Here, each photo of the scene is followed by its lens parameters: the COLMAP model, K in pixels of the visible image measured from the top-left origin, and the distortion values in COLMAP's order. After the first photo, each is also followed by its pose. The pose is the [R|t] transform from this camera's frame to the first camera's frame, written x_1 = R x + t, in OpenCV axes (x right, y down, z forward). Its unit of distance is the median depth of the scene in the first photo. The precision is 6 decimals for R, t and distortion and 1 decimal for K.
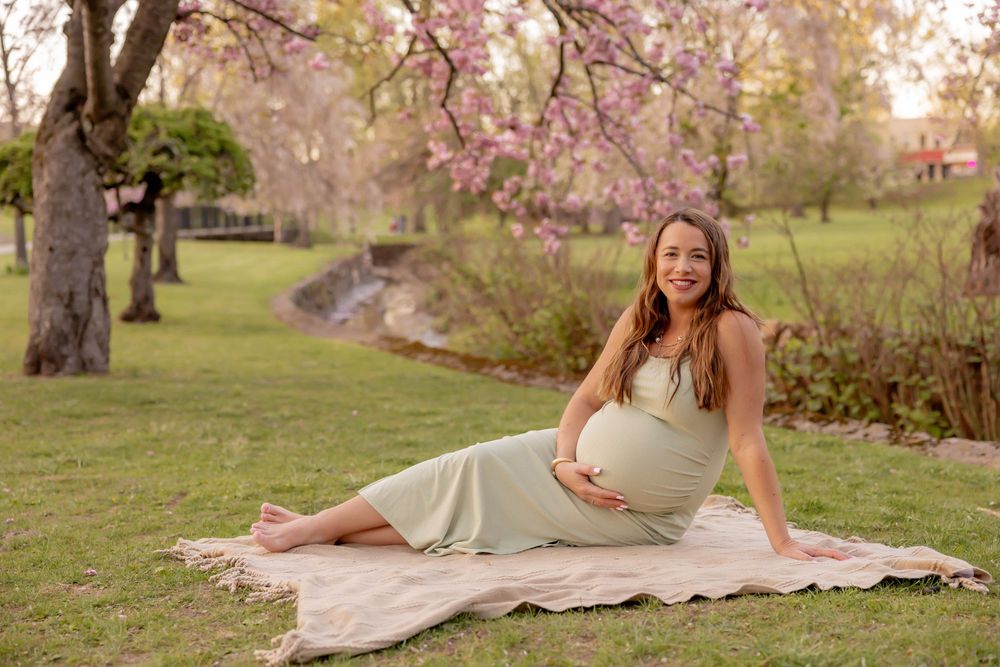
lens RADIAL K [[1433.6, 0, 500.0], [0, 1433.6, 333.5], [0, 0, 1]] dist [0.020172, 0.044230]
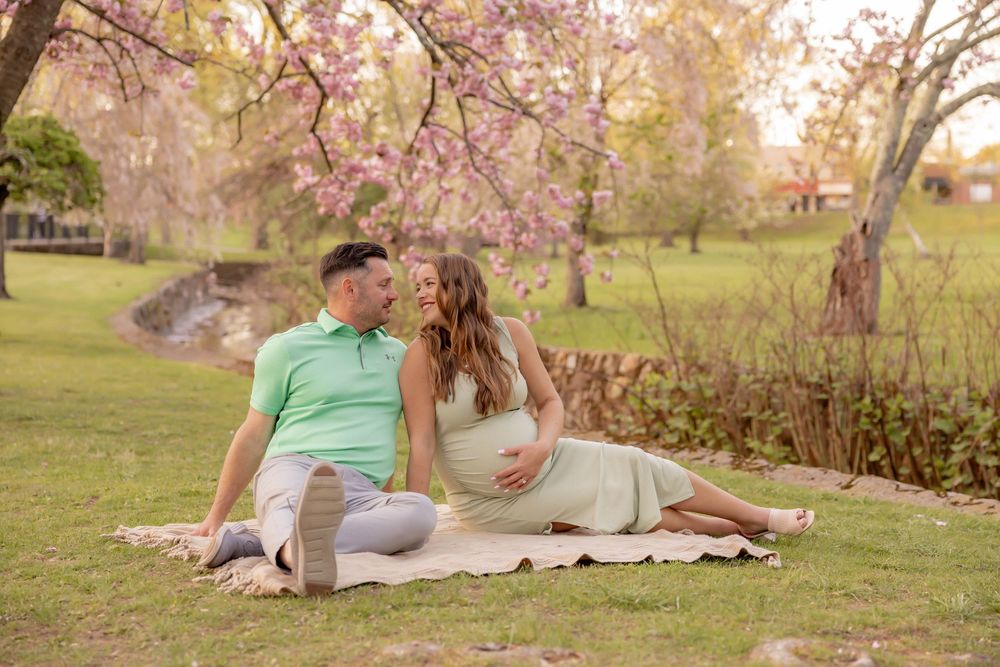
lens RADIAL K [[2483.4, 0, 500.0], [0, 2483.4, 333.5], [0, 0, 1]] dist [0.018876, -0.028192]
pose [[0.992711, 0.026608, 0.117544, -0.109949], [-0.024503, 0.999513, -0.019315, 0.012372], [-0.118001, 0.016294, 0.992880, -0.729541]]
